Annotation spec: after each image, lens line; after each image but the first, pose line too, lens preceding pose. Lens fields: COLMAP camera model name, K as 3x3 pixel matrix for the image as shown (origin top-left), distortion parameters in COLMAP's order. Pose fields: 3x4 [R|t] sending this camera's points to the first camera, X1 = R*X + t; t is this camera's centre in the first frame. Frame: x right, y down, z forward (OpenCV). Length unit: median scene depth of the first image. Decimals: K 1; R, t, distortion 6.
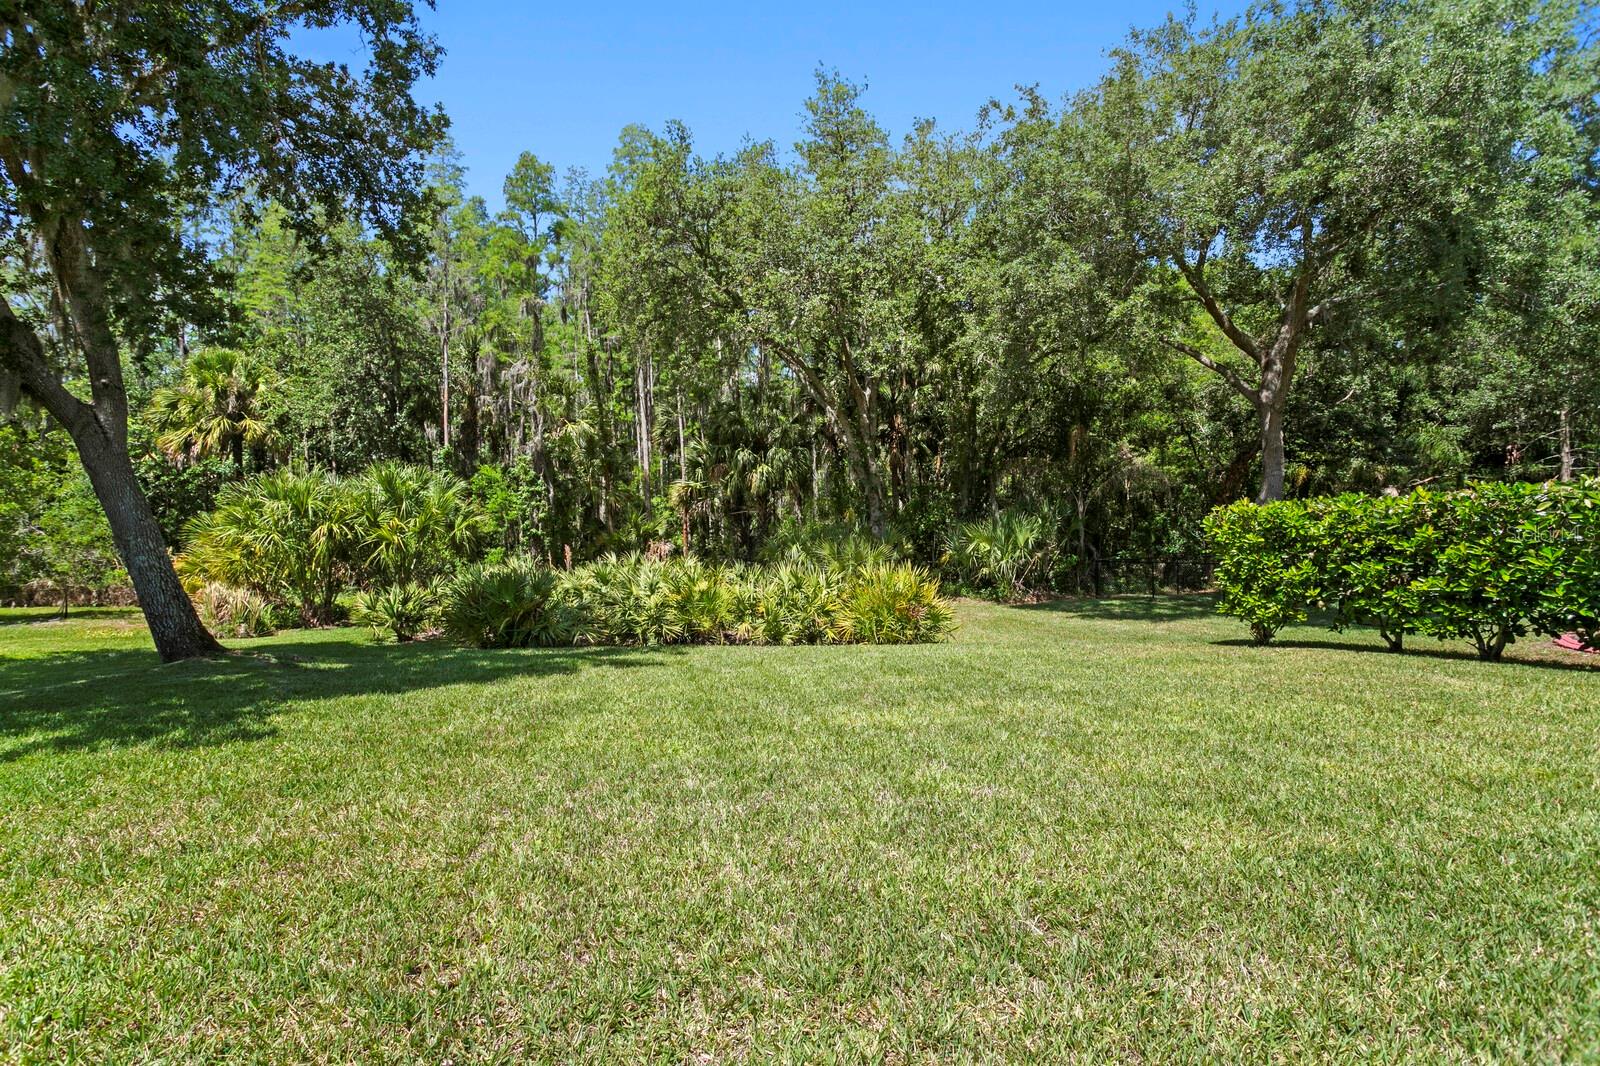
lens RADIAL K [[762.6, 0, 776.8], [0, 762.6, 529.8], [0, 0, 1]] dist [0.002258, 0.002219]
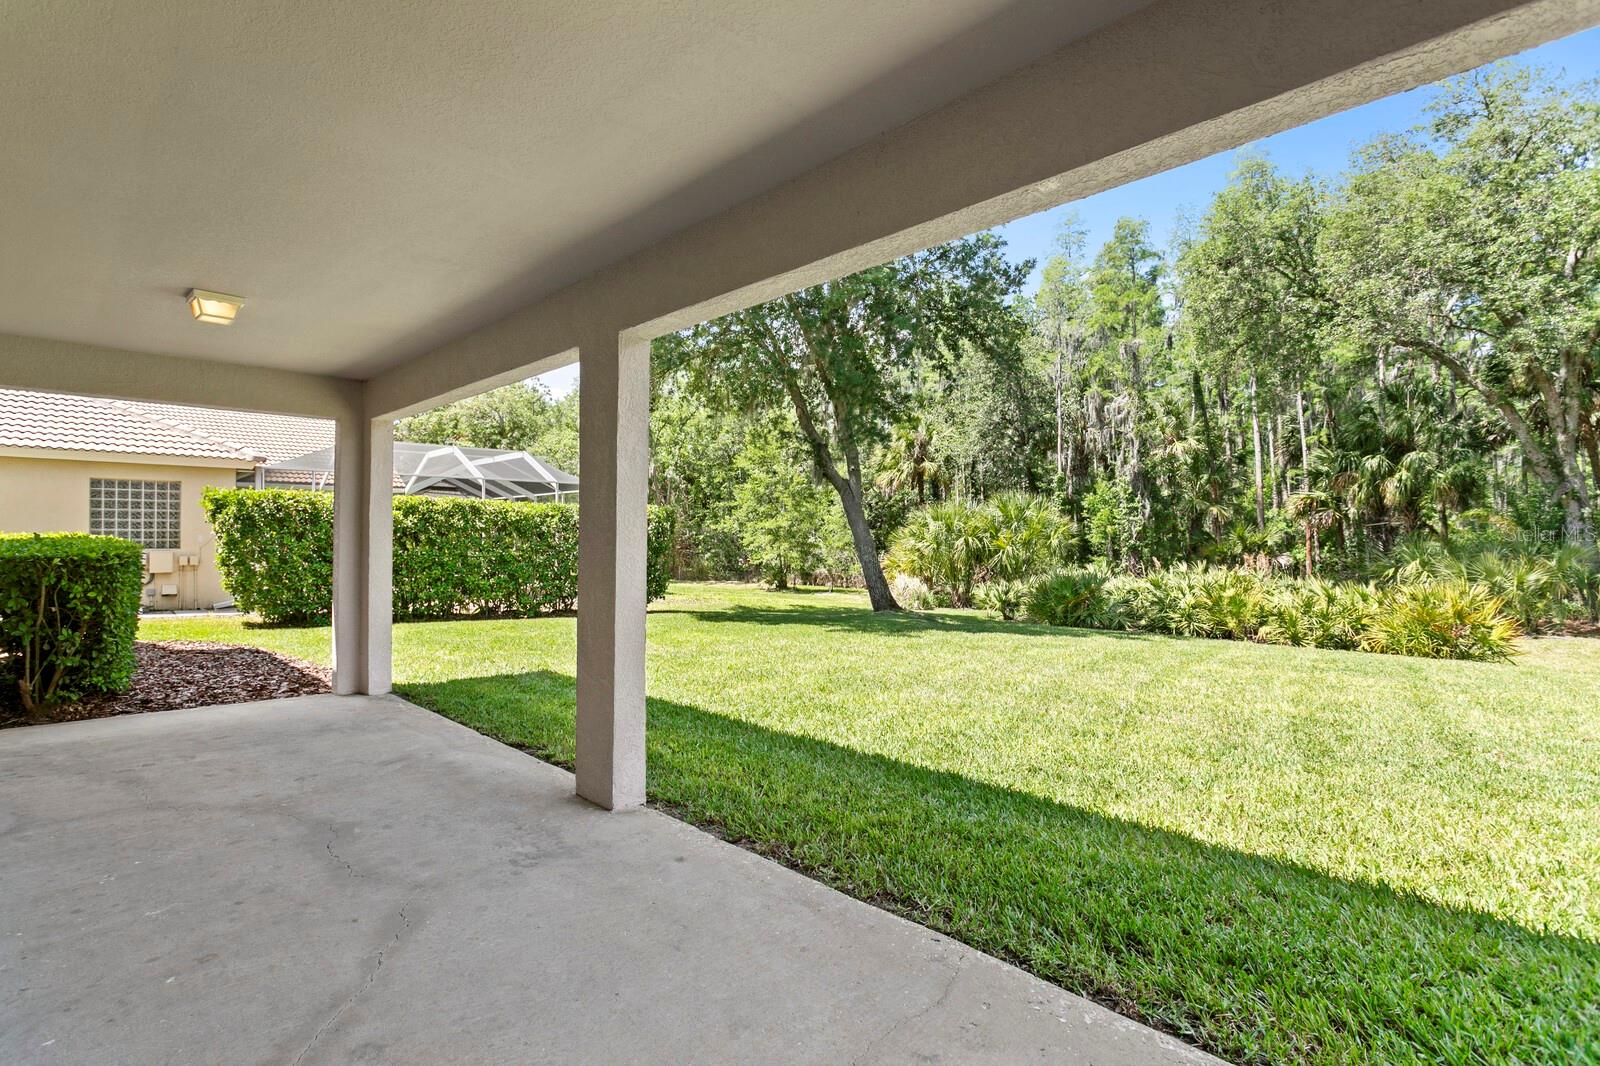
lens RADIAL K [[762.6, 0, 774.8], [0, 762.6, 540.1], [0, 0, 1]] dist [0.002258, 0.002219]
pose [[0.684405, 0.008733, -0.729050, 0.165551], [-0.005892, 0.999962, 0.006447, -0.006716], [0.729078, -0.000117, 0.684430, -0.193911]]
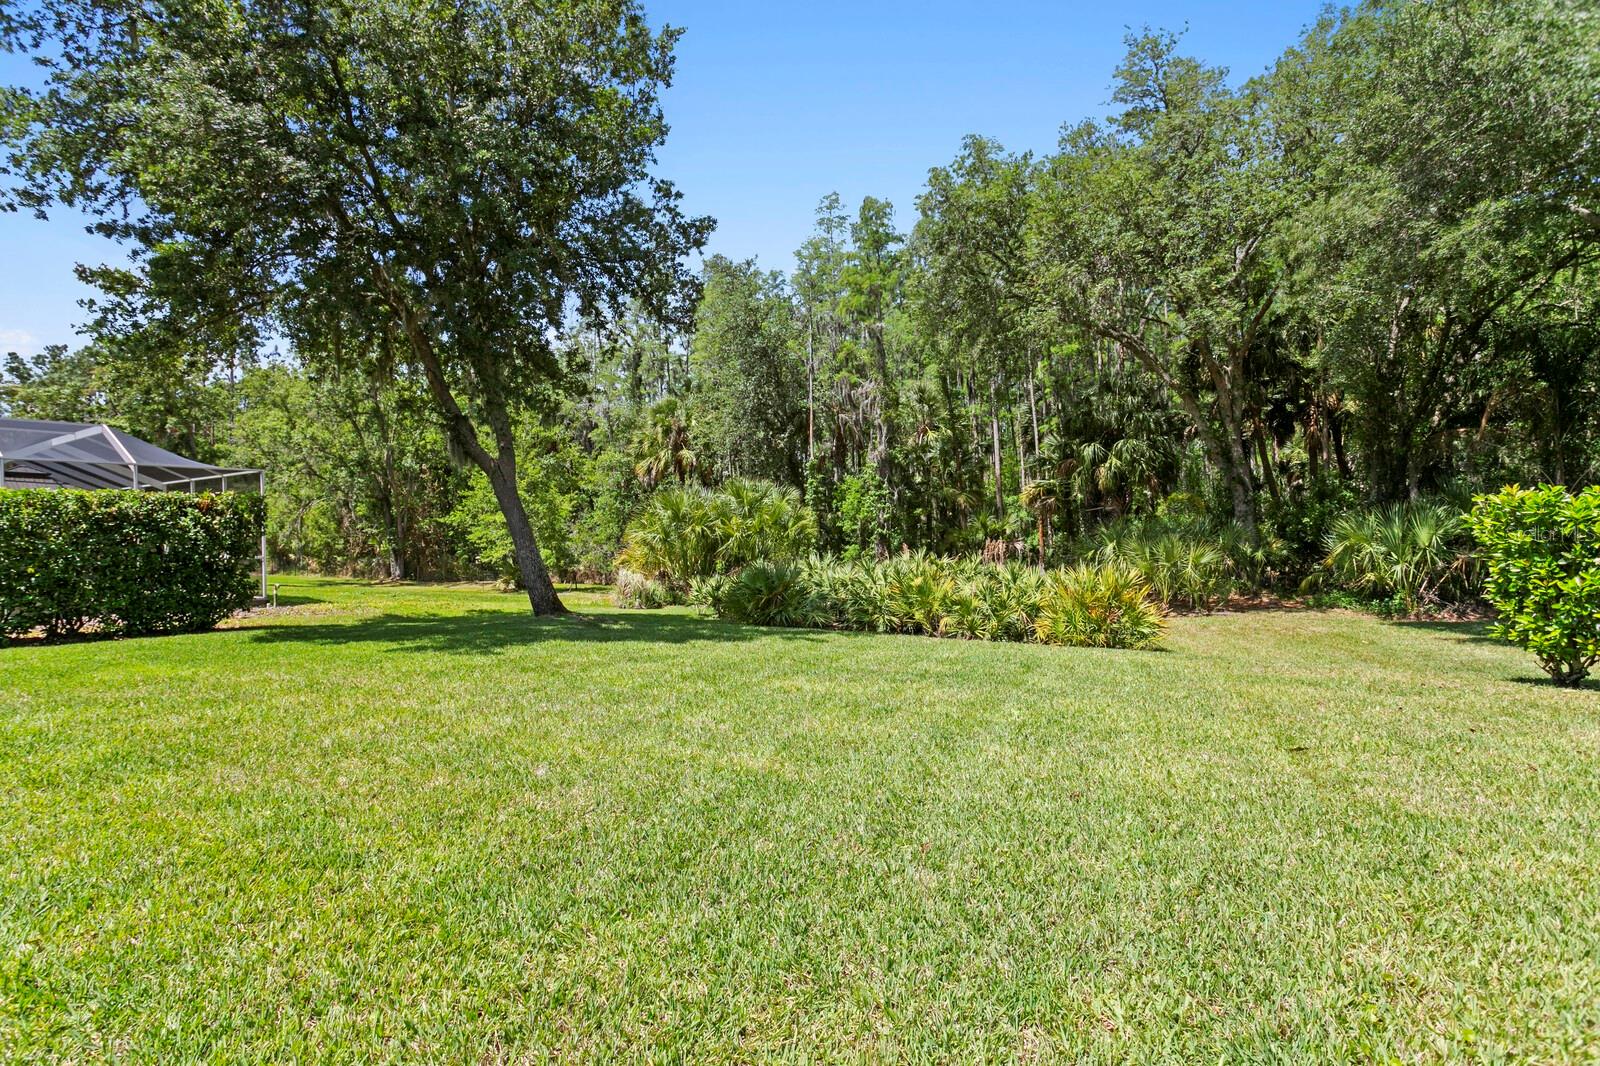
lens RADIAL K [[762.6, 0, 778.8], [0, 762.6, 531.3], [0, 0, 1]] dist [0.002258, 0.002219]
pose [[0.827834, -0.006137, -0.560939, 0.206418], [0.009351, 0.999952, 0.002860, -0.002005], [0.560894, -0.007613, 0.827852, -0.012376]]
